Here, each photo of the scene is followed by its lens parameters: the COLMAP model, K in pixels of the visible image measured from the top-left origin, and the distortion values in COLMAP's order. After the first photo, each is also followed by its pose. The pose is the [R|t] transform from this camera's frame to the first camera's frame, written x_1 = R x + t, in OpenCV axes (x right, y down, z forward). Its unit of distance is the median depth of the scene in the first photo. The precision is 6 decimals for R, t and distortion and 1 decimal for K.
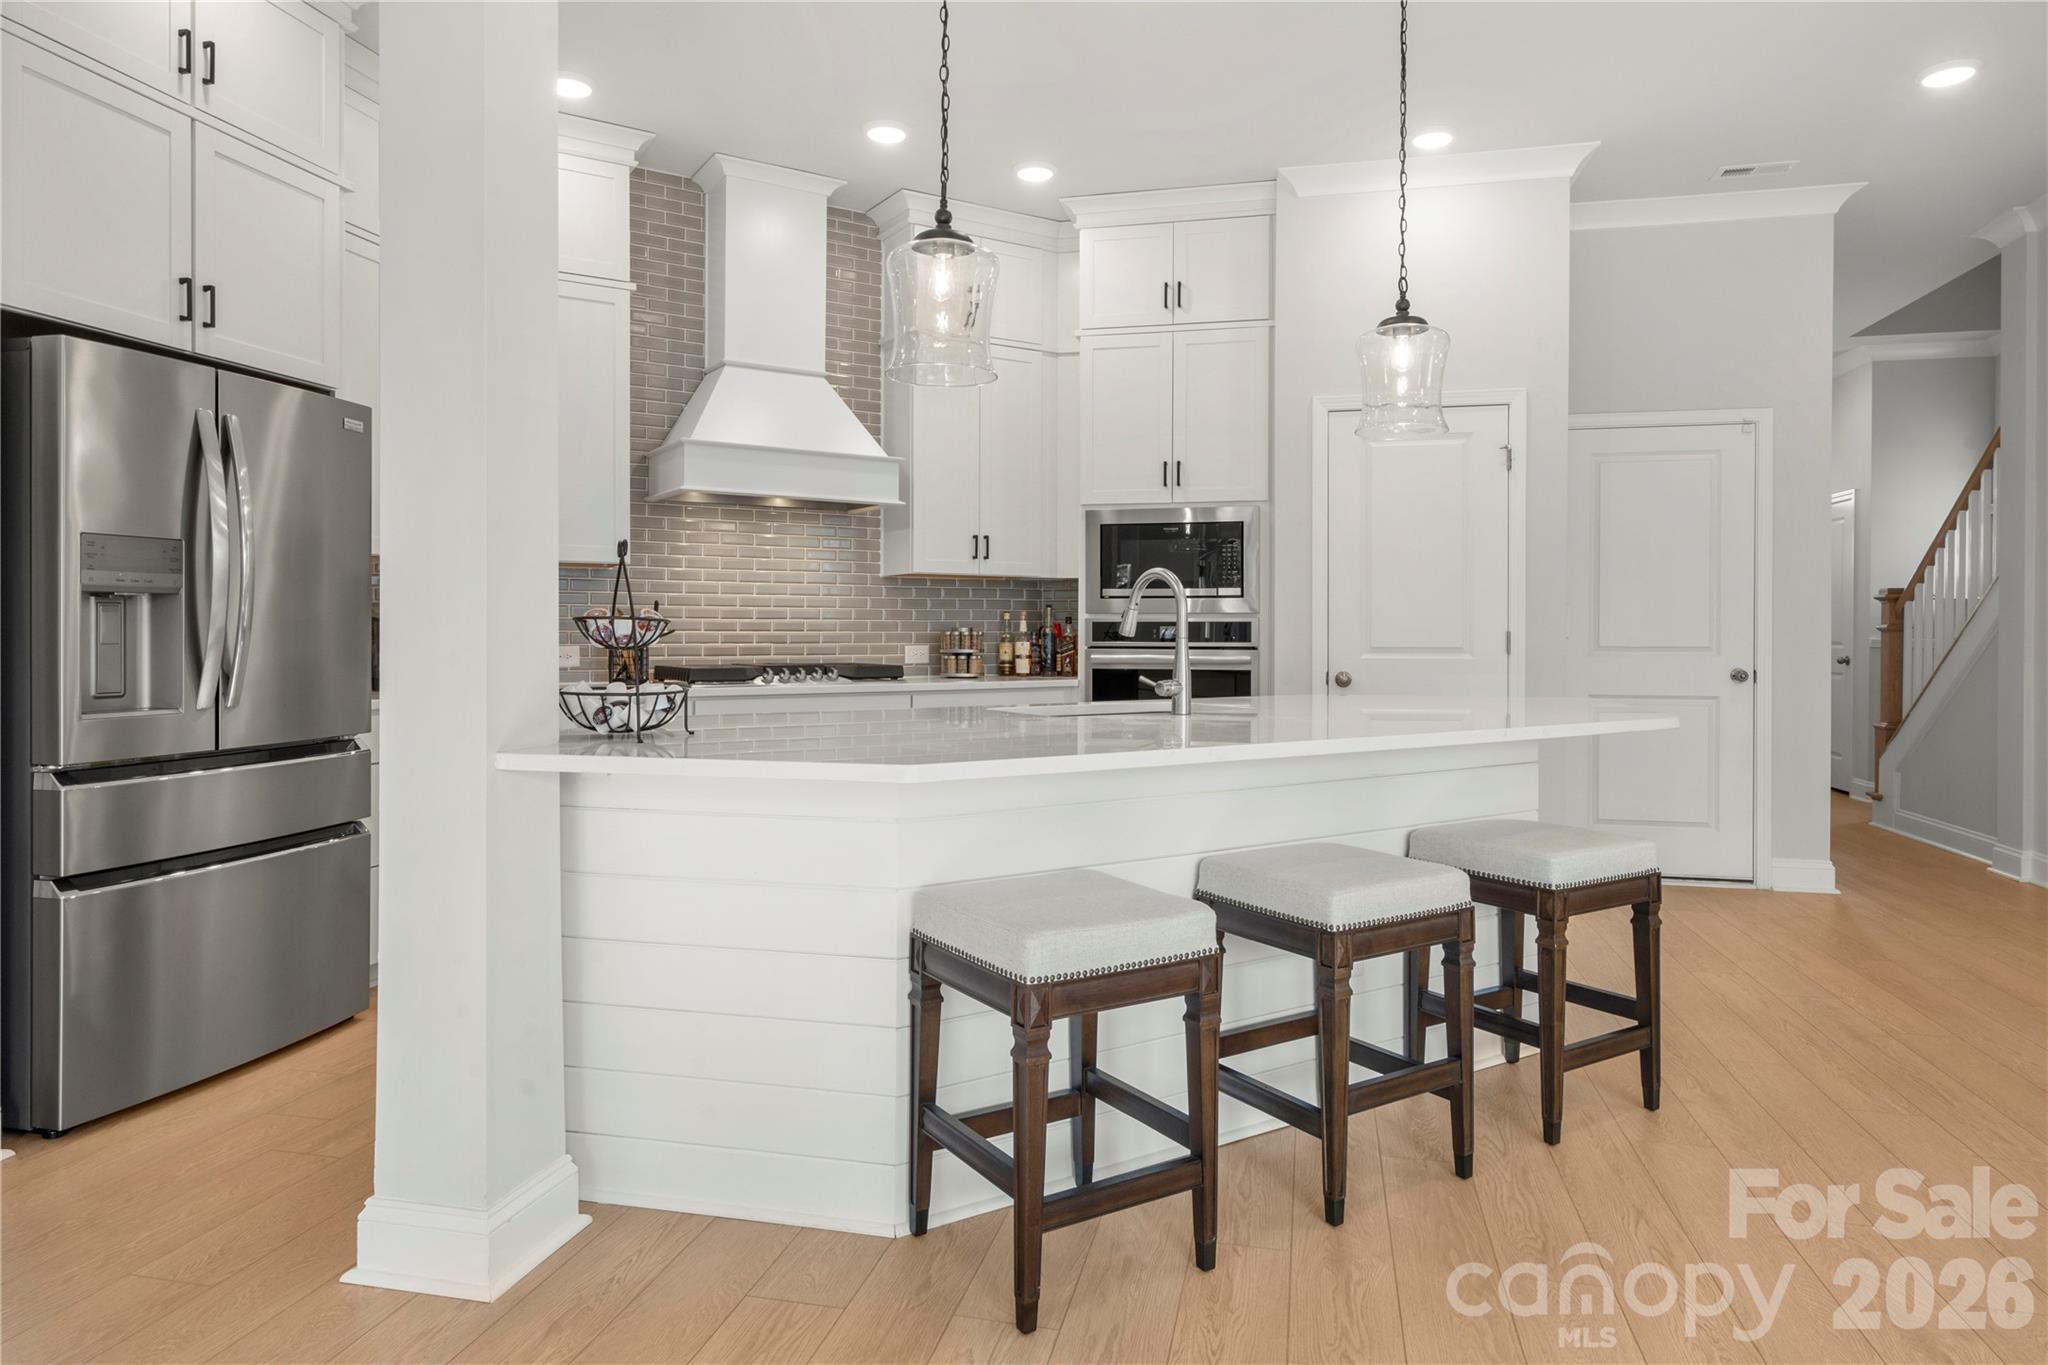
lens RADIAL K [[1257.9, 0, 1031.8], [0, 1257.9, 632.6], [0, 0, 1]] dist [0.009772, 0.002525]
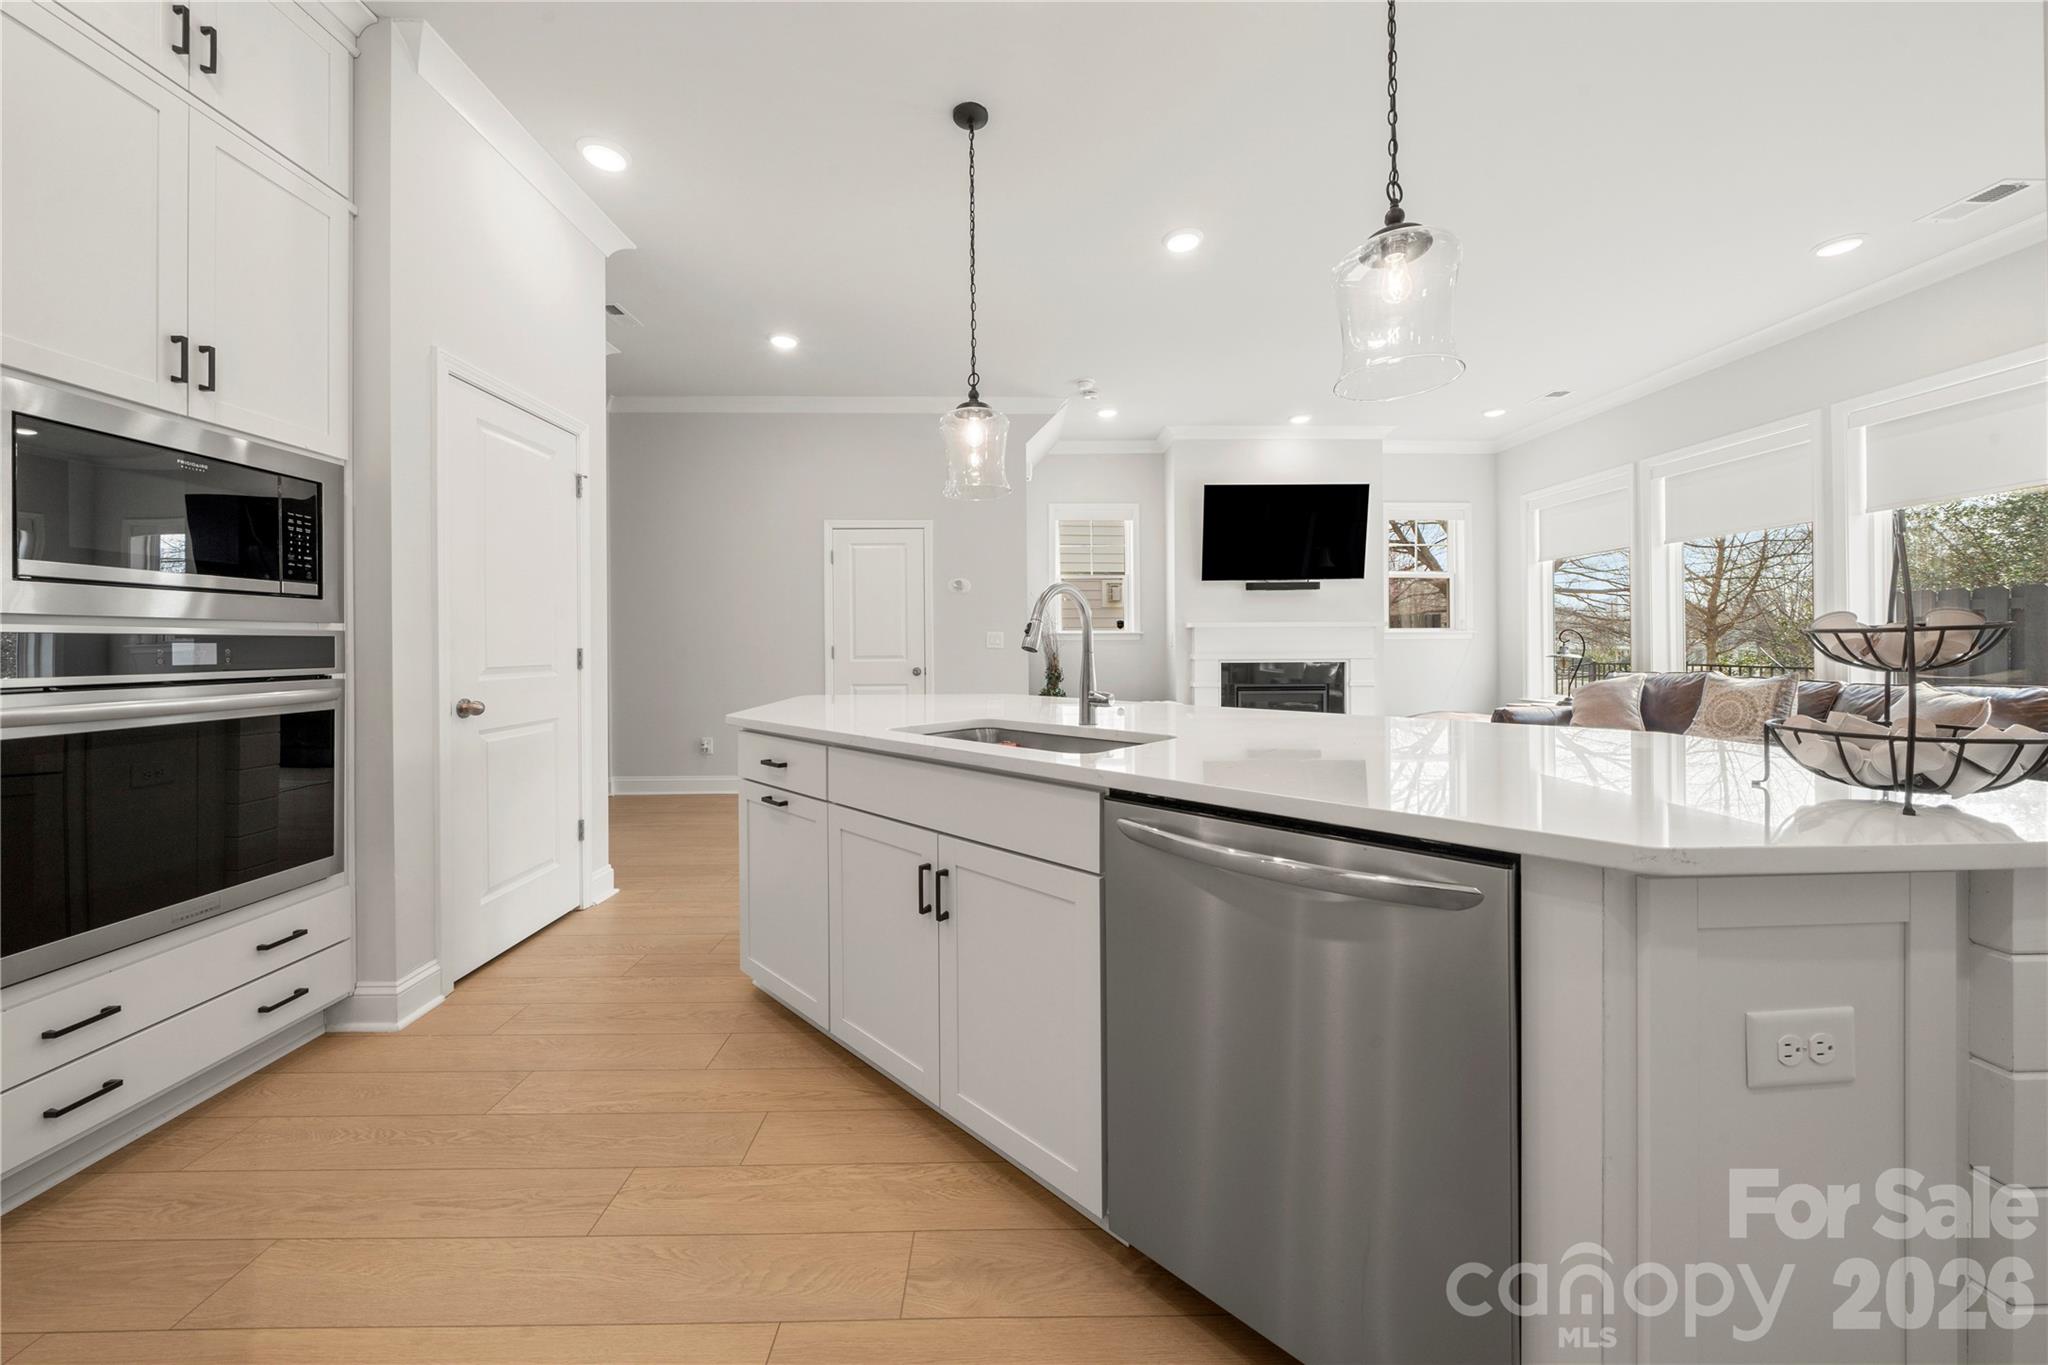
lens RADIAL K [[711.9, 0, 1020.1], [0, 711.9, 644.2], [0, 0, 1]] dist [0.000413, -0.001144]
pose [[-0.239661, 0.000411, 0.970856, -0.276189], [0.006952, 0.999975, 0.001292, -0.002546], [-0.970832, 0.007059, -0.239658, 0.735755]]
